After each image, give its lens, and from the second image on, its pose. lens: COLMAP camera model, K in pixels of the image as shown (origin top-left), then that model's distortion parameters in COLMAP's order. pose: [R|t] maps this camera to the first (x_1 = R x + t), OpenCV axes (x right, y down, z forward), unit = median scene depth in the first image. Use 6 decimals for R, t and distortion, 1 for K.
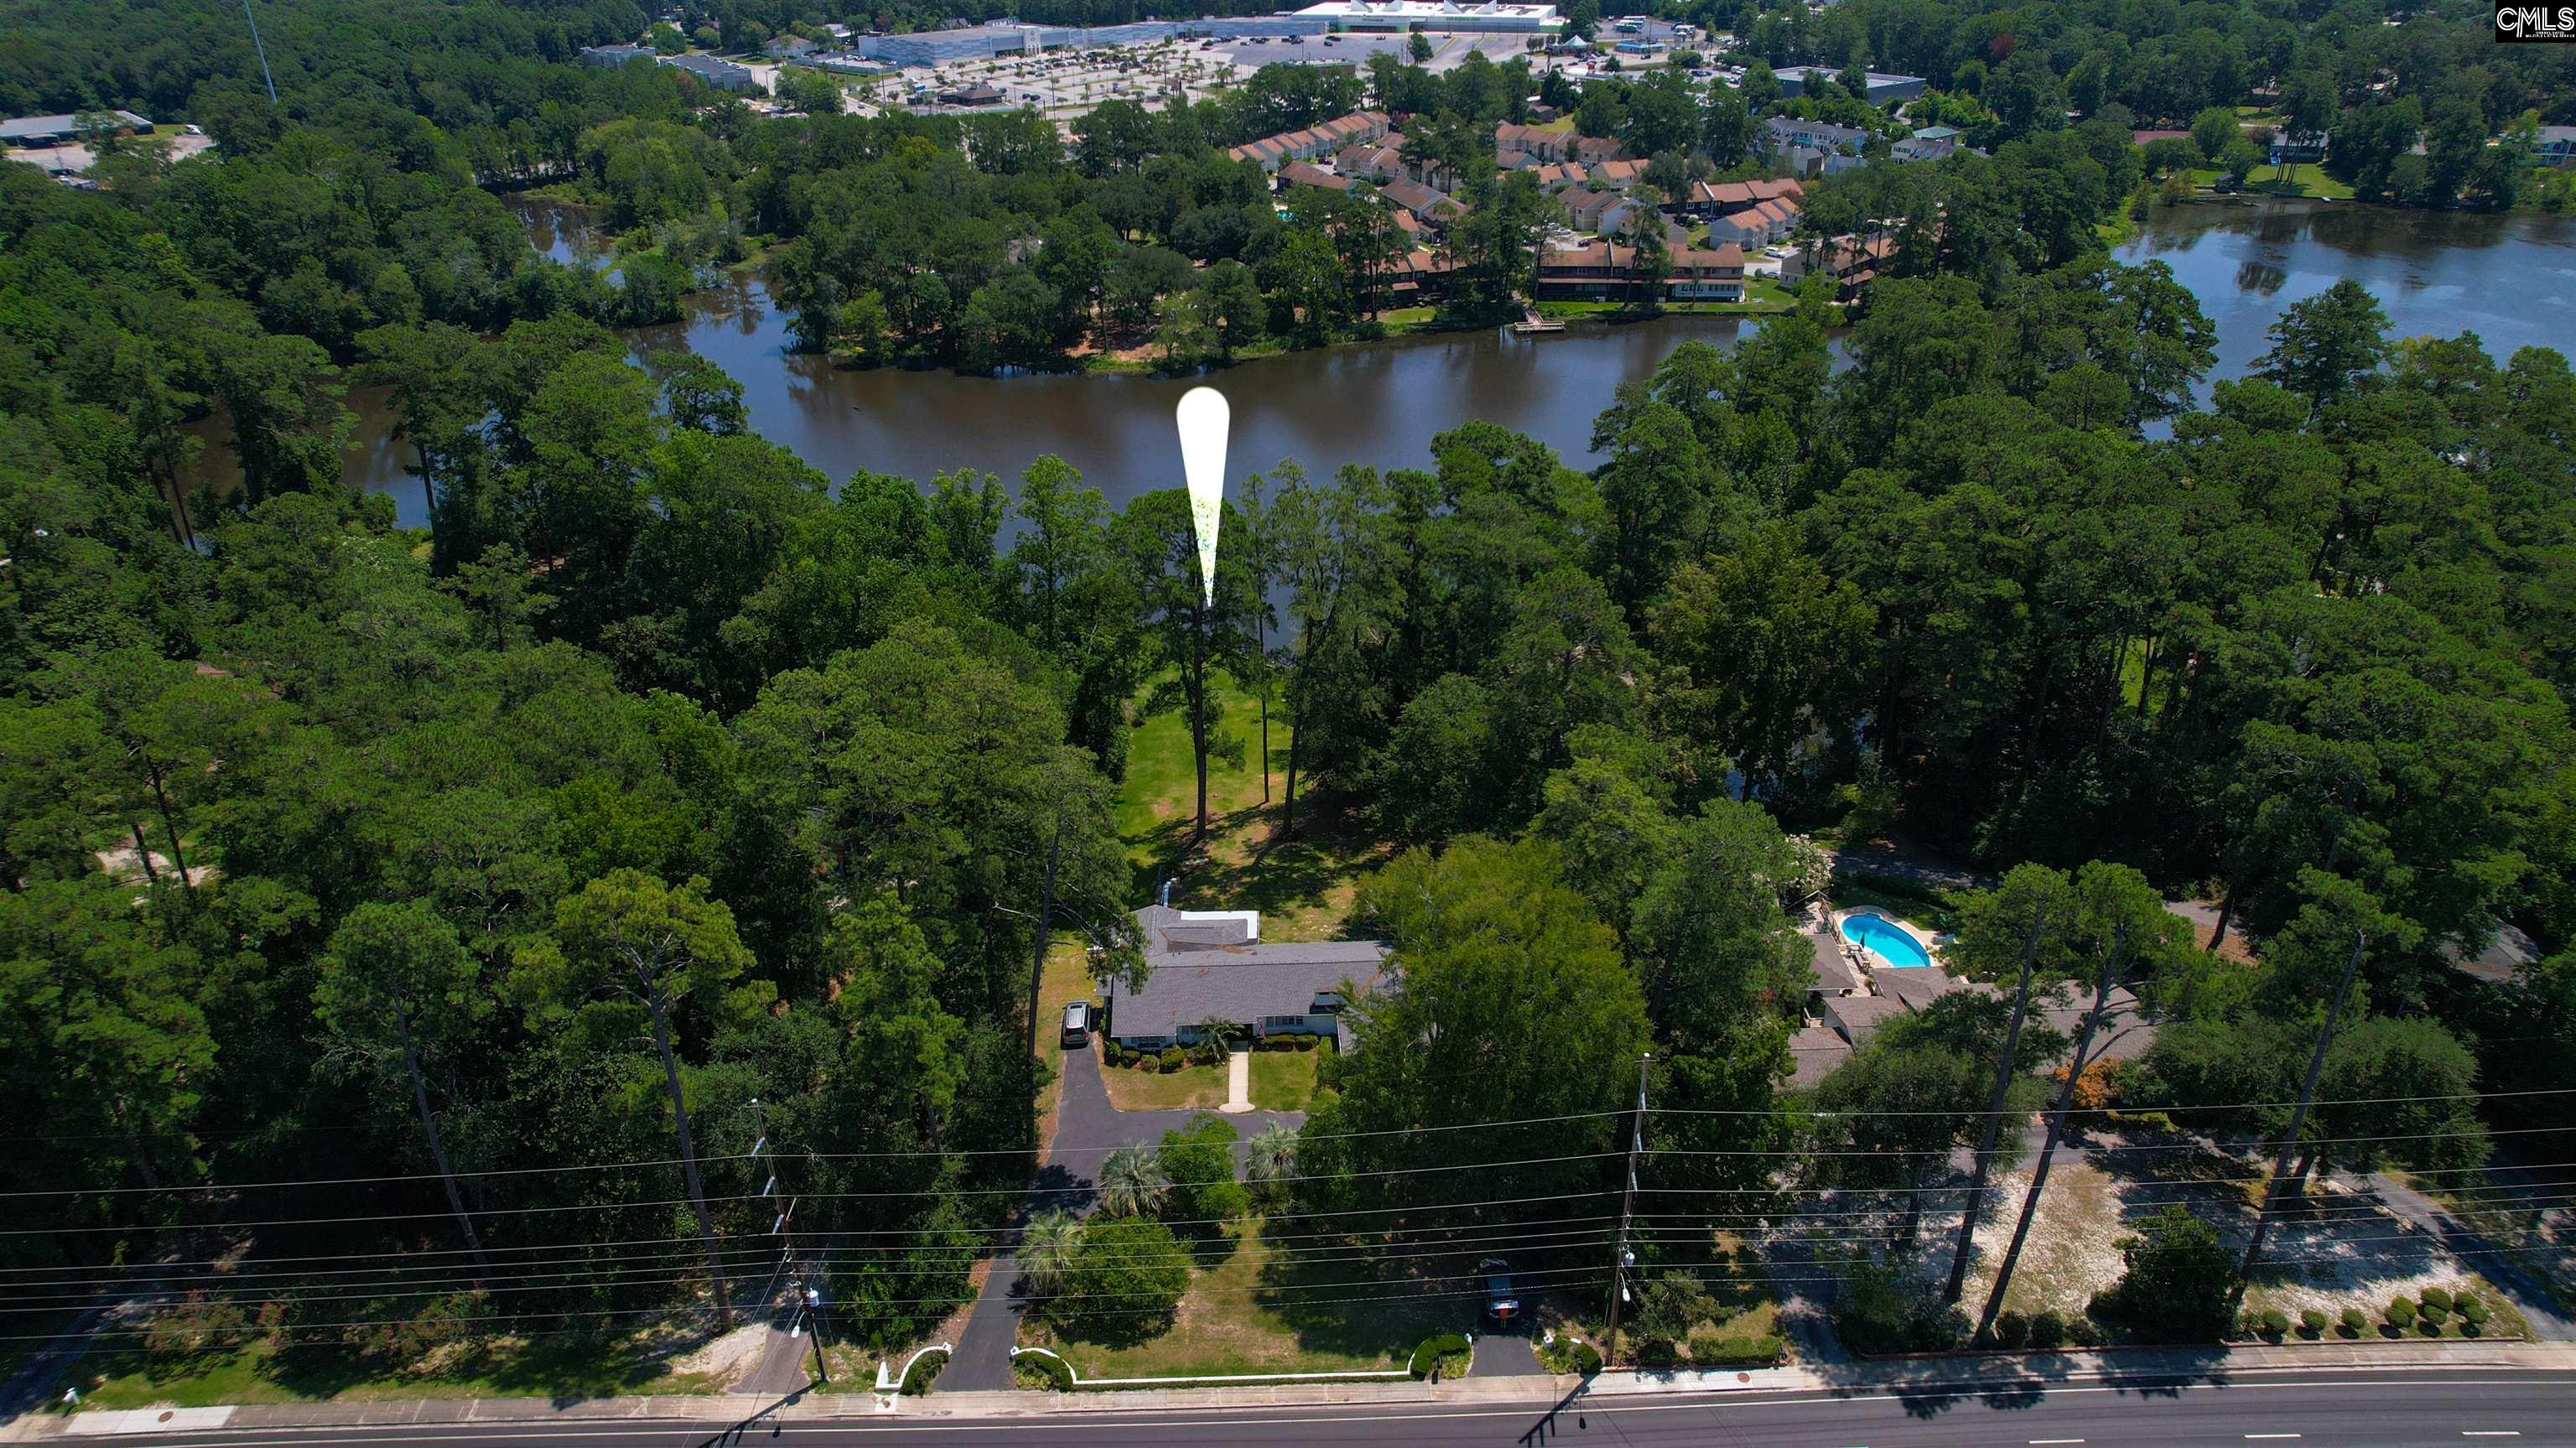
lens RADIAL K [[1647.0, 0, 1305.0], [0, 1647.0, 715.1], [0, 0, 1]] dist [-0.074216, 0.066502]
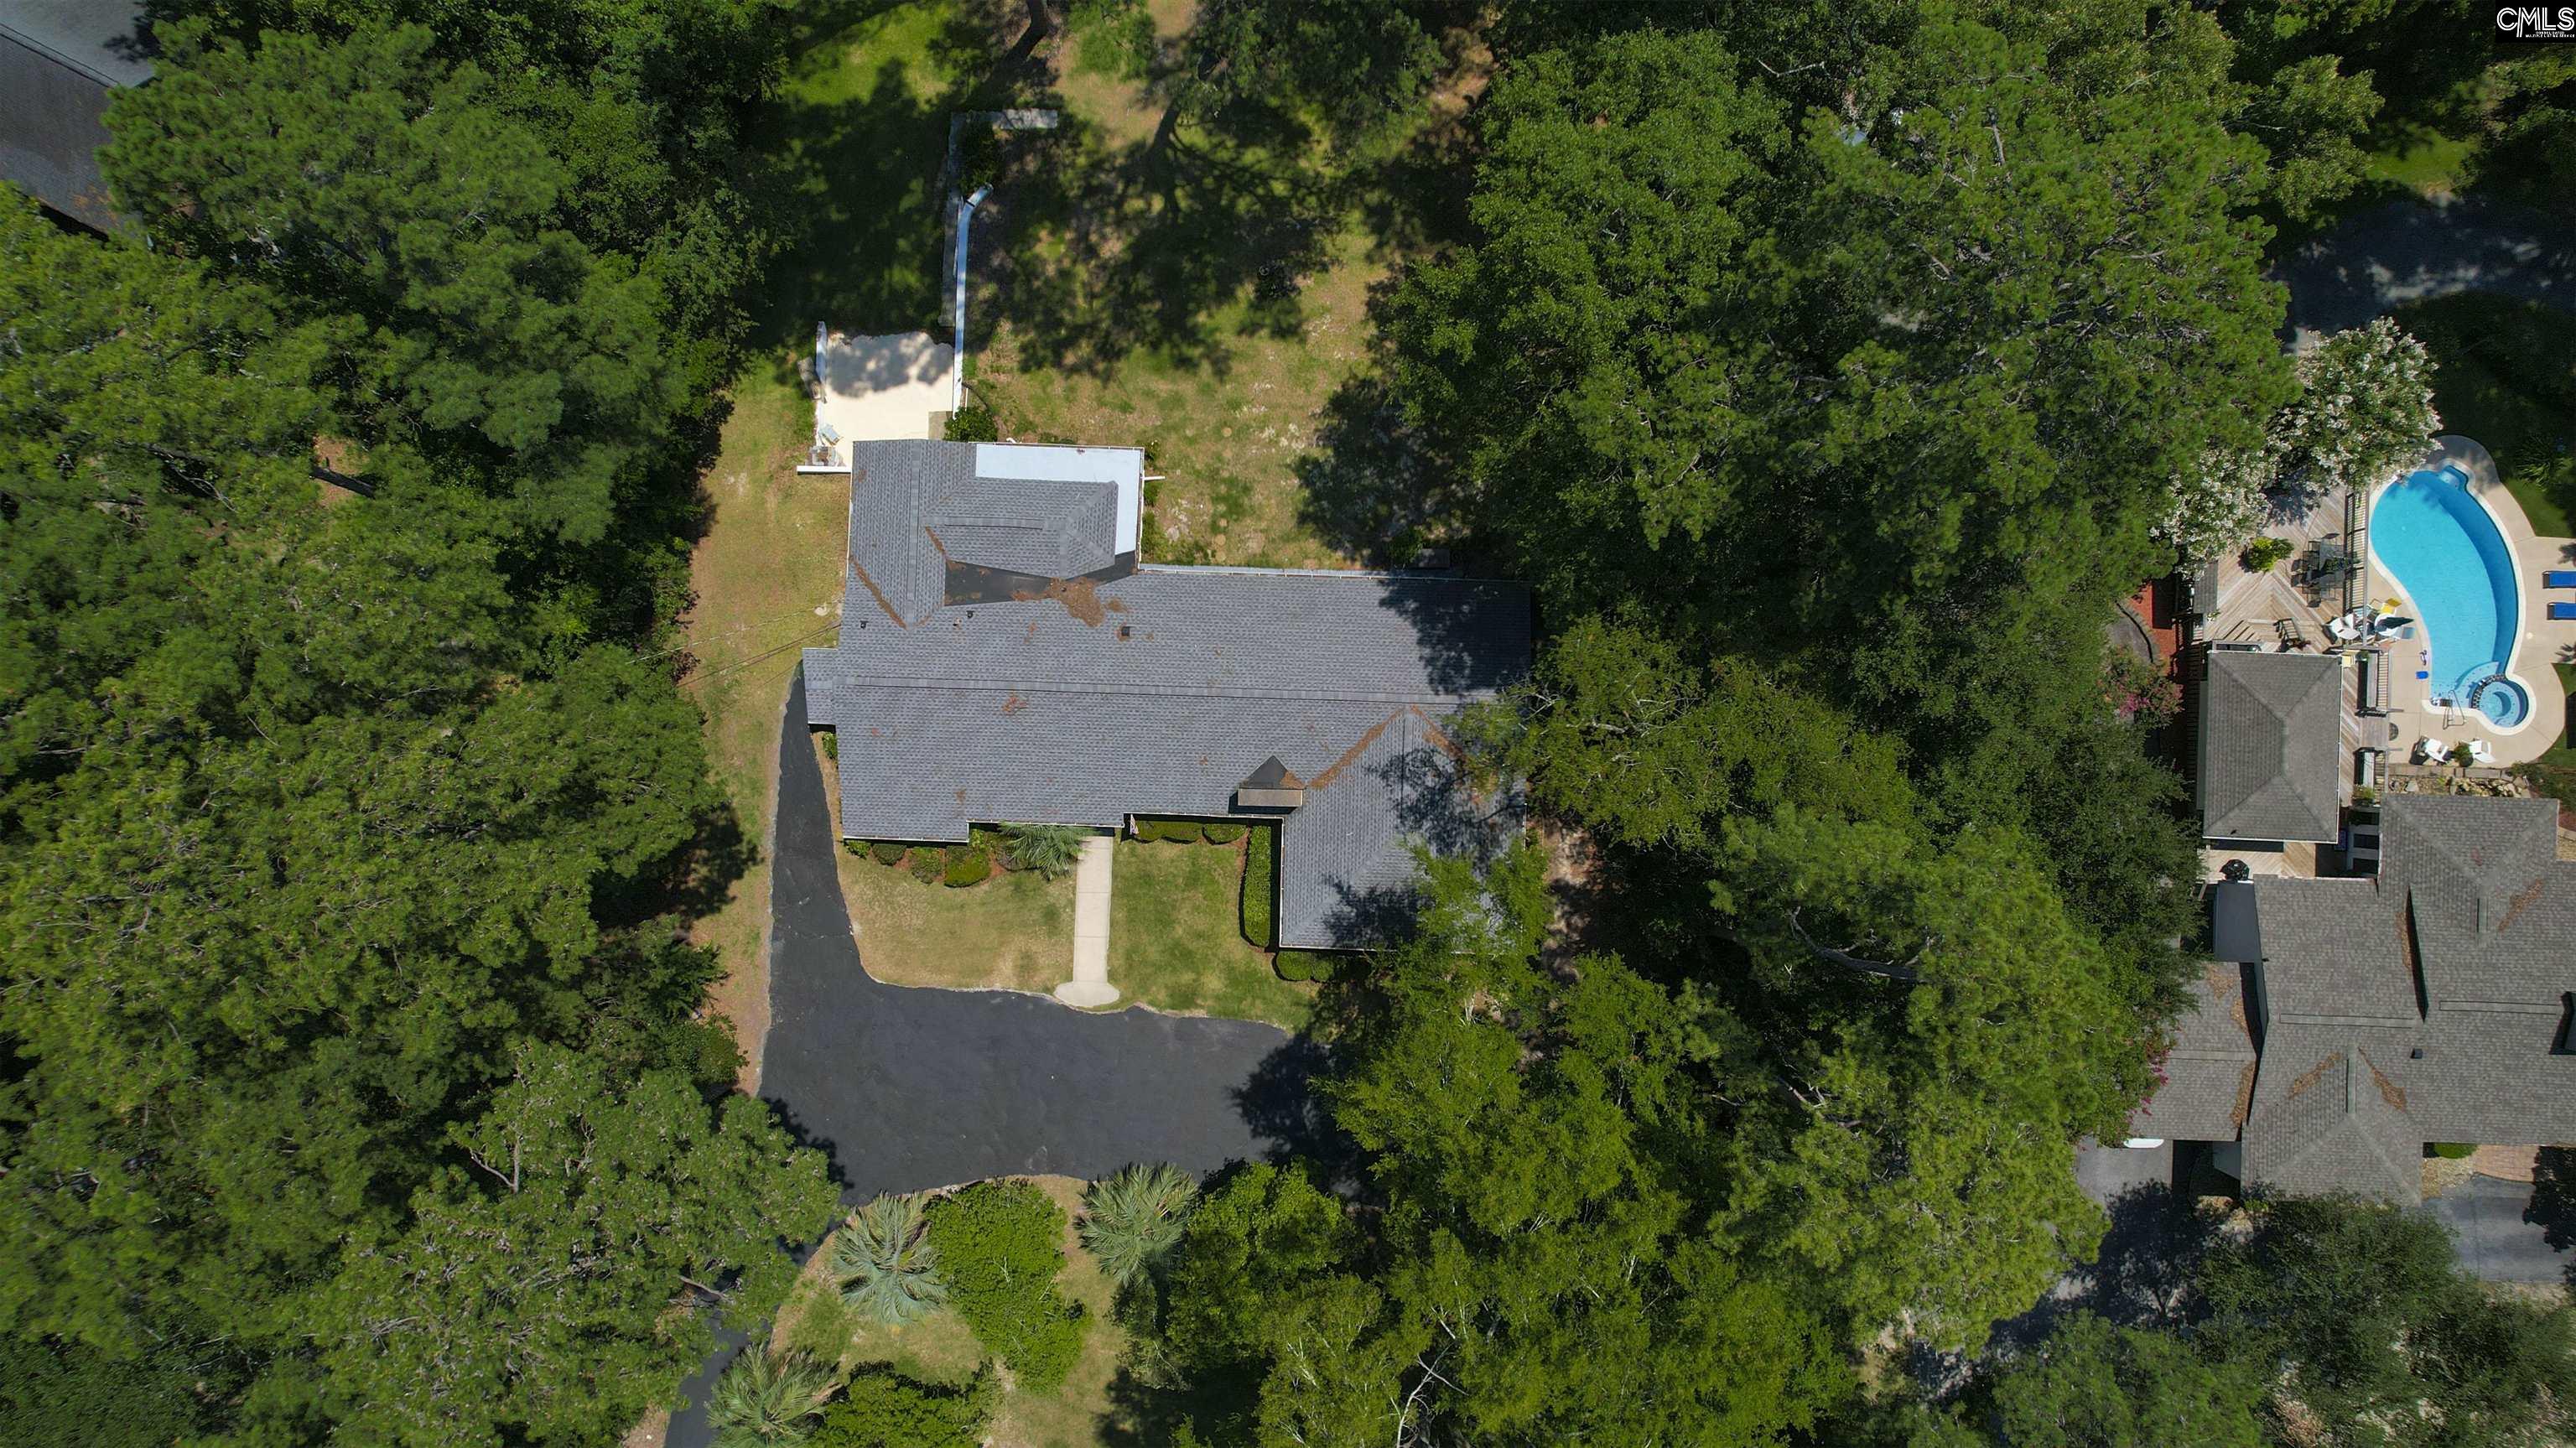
lens RADIAL K [[1647.0, 0, 1298.6], [0, 1647.0, 703.3], [0, 0, 1]] dist [-0.074216, 0.066502]
pose [[0.997777, 0.066036, -0.009014, 0.024807], [-0.023185, 0.470700, 0.881989, -0.260974], [0.062486, -0.879819, 0.471184, 0.738109]]
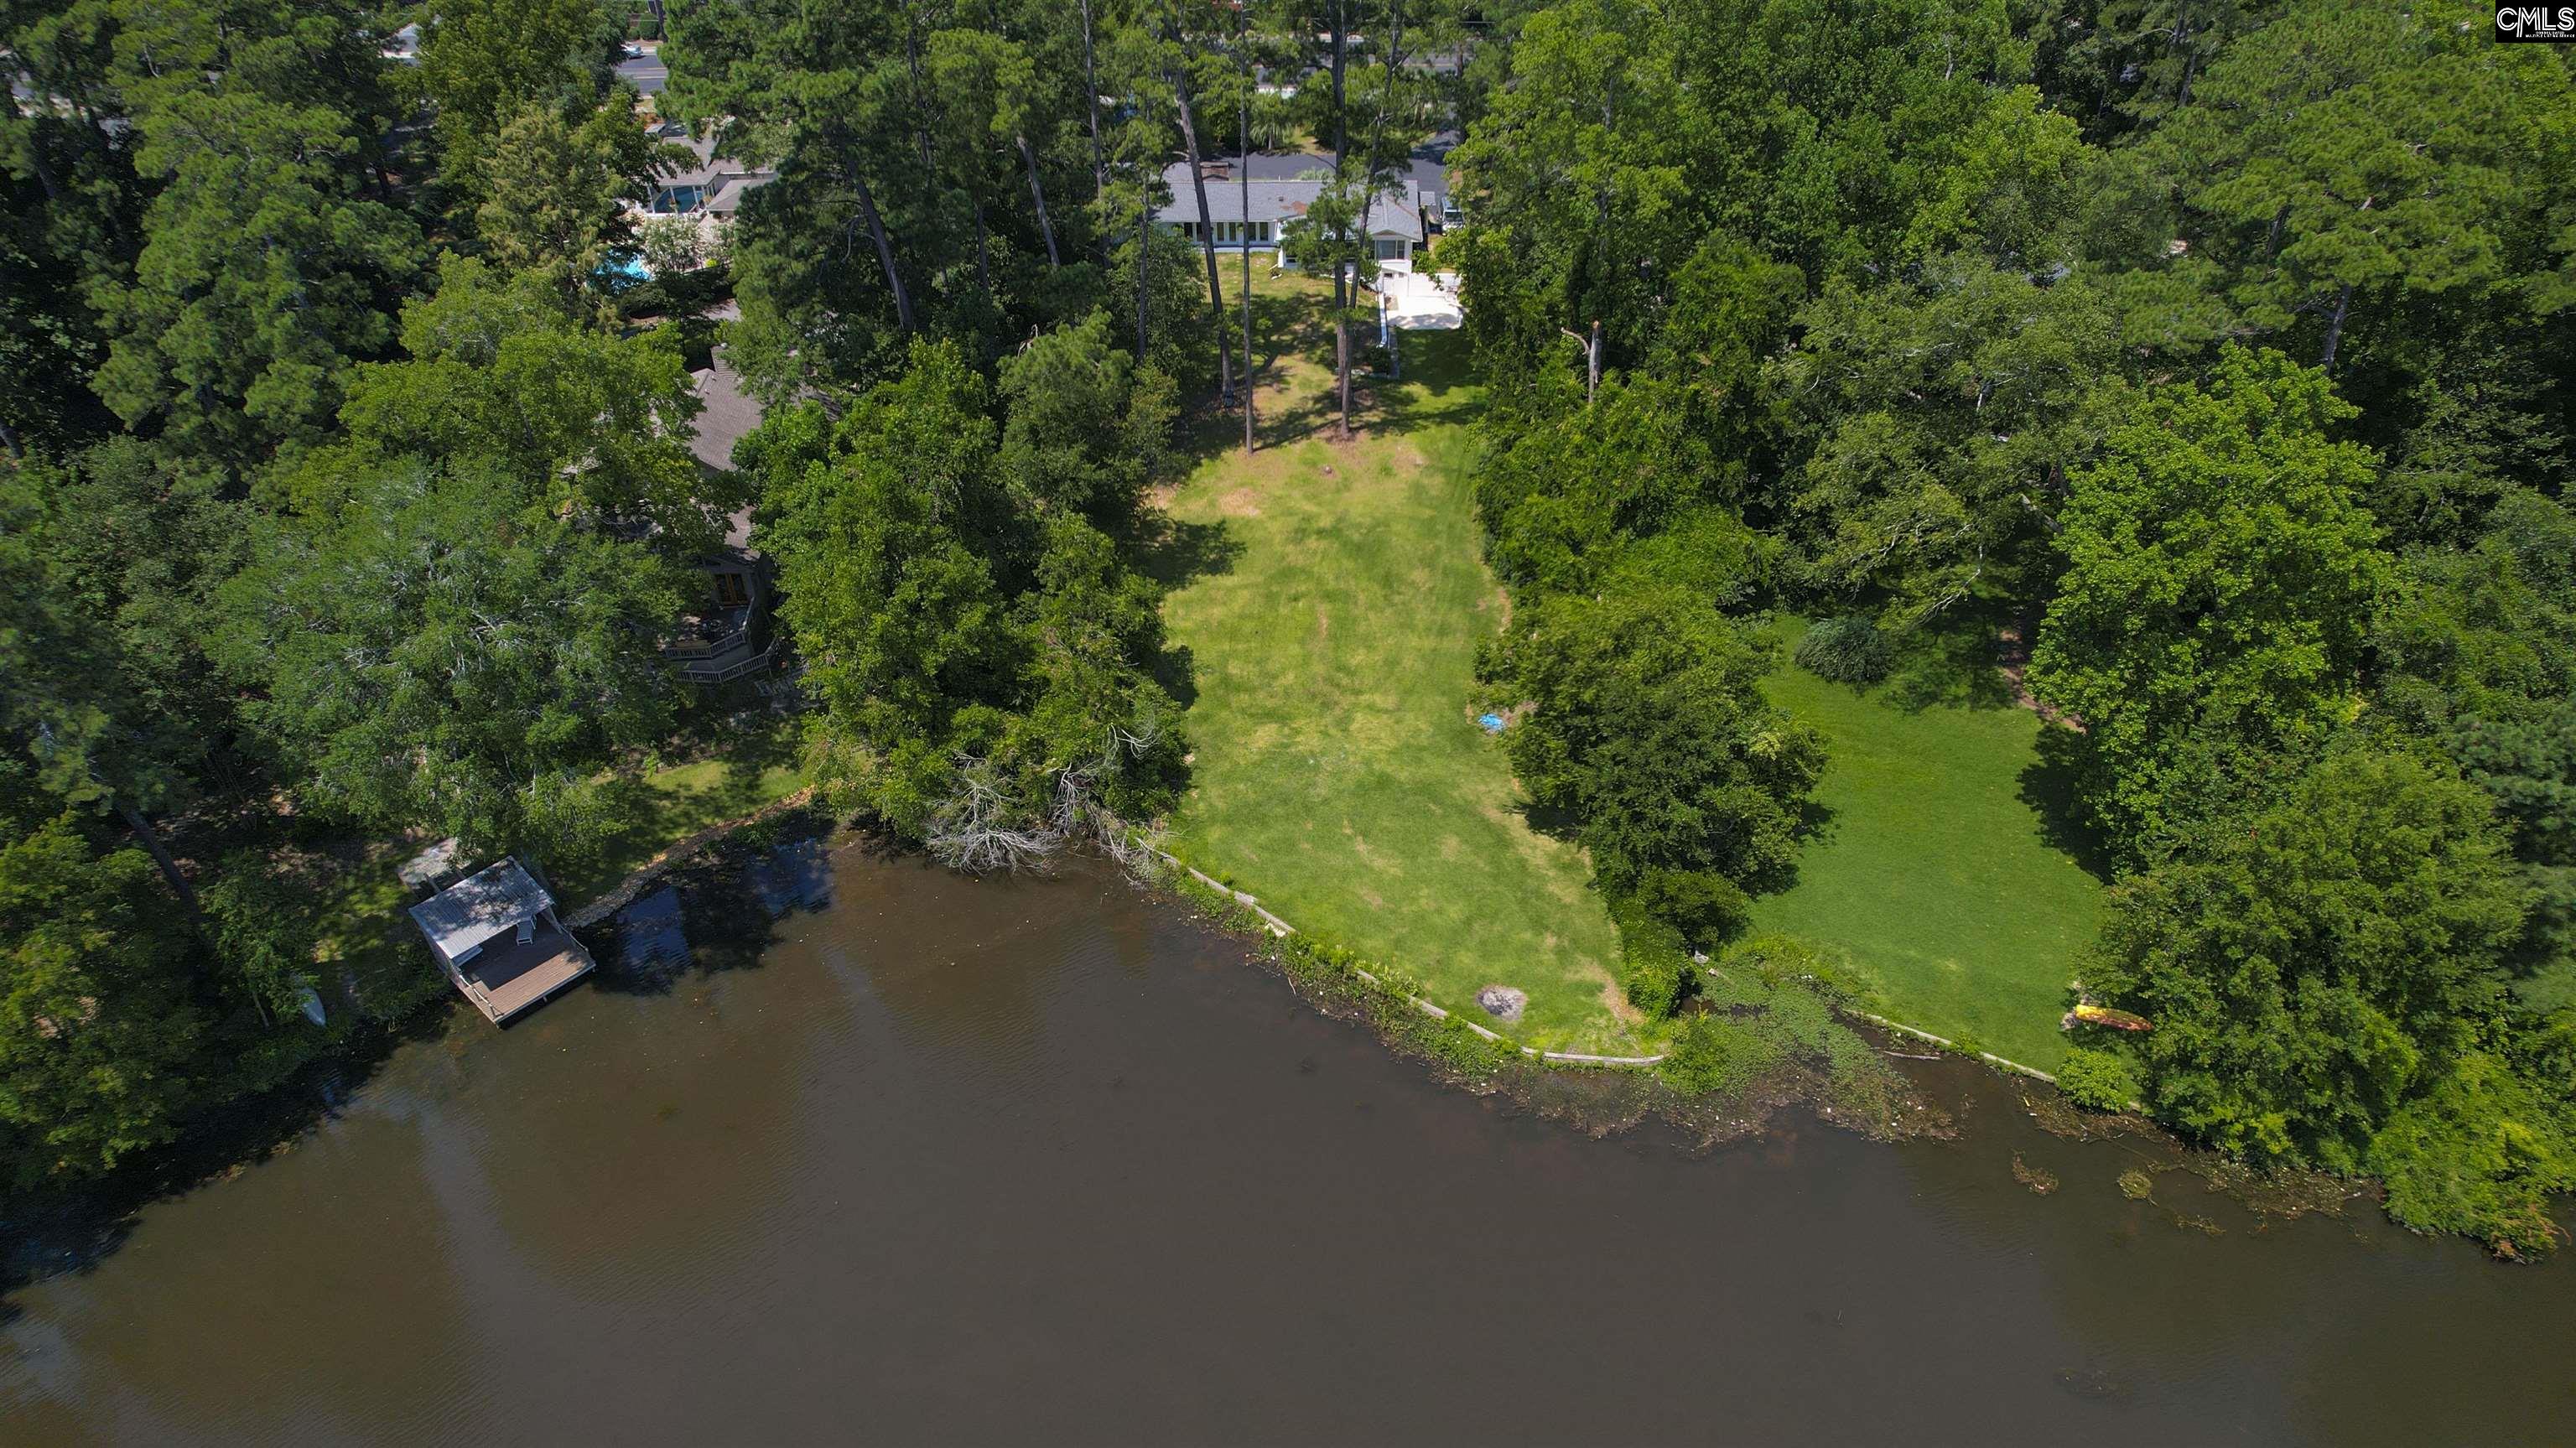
lens RADIAL K [[1647.0, 0, 1307.2], [0, 1647.0, 728.2], [0, 0, 1]] dist [-0.074216, 0.066502]
pose [[-0.998806, -0.013620, 0.046923, -0.095109], [0.036311, 0.435682, 0.899368, -0.596776], [-0.032693, 0.899998, -0.434667, 1.679626]]
